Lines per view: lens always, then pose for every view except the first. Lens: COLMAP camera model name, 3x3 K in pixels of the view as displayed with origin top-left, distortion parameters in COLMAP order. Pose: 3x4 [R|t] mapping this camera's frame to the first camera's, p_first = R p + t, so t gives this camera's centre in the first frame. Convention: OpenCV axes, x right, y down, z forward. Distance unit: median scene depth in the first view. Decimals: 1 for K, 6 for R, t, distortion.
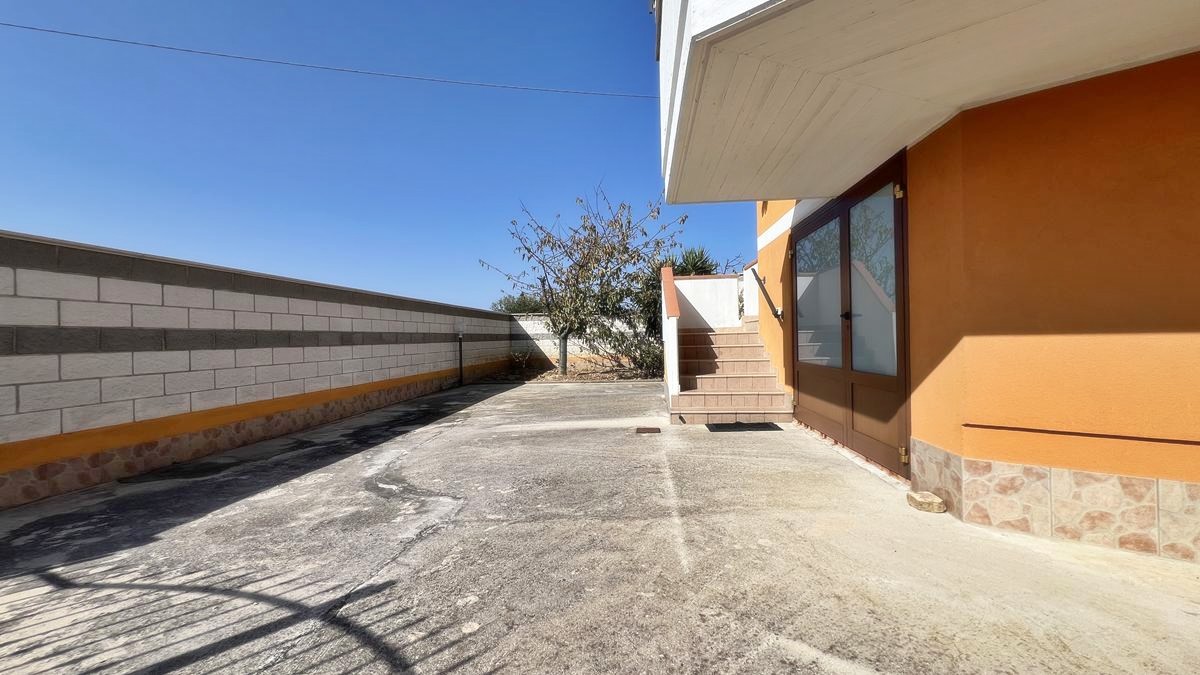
lens RADIAL K [[485.6, 0, 601.9], [0, 485.6, 338.8], [0, 0, 1]] dist [0.000581, -0.000076]
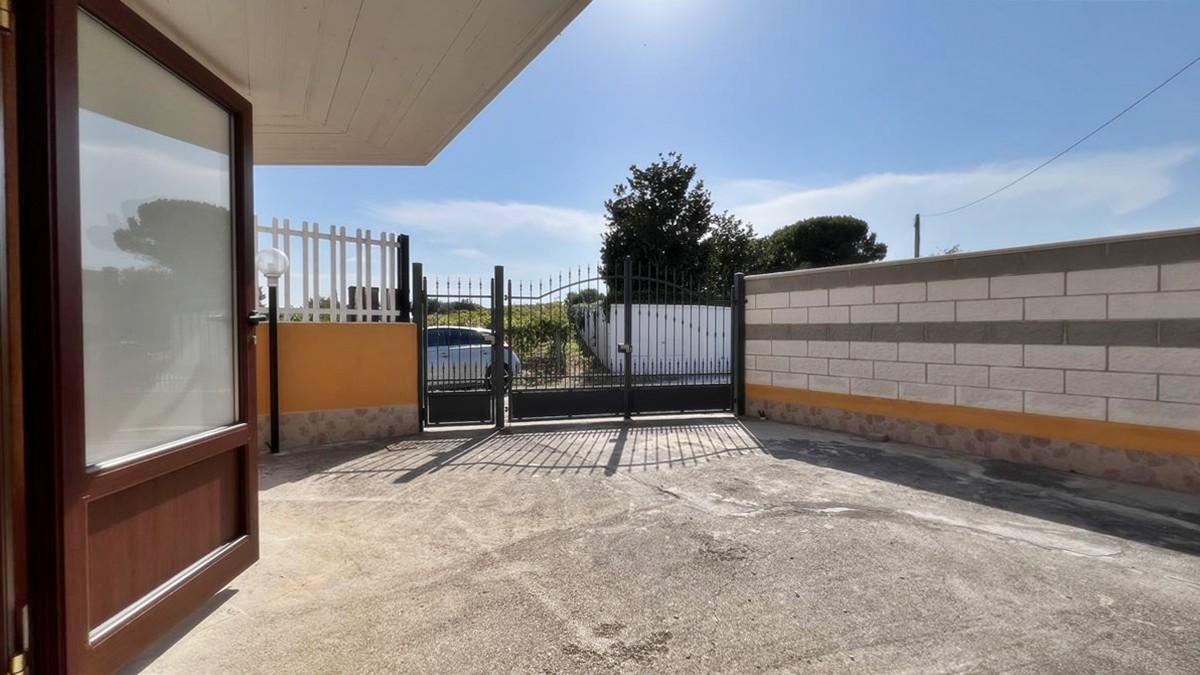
lens RADIAL K [[485.6, 0, 601.9], [0, 485.6, 338.8], [0, 0, 1]] dist [0.000581, -0.000076]
pose [[-0.761577, 0.032556, -0.647256, 0.458451], [0.015930, 0.999376, 0.031524, -0.038235], [0.647879, 0.013697, -0.761620, 1.472438]]
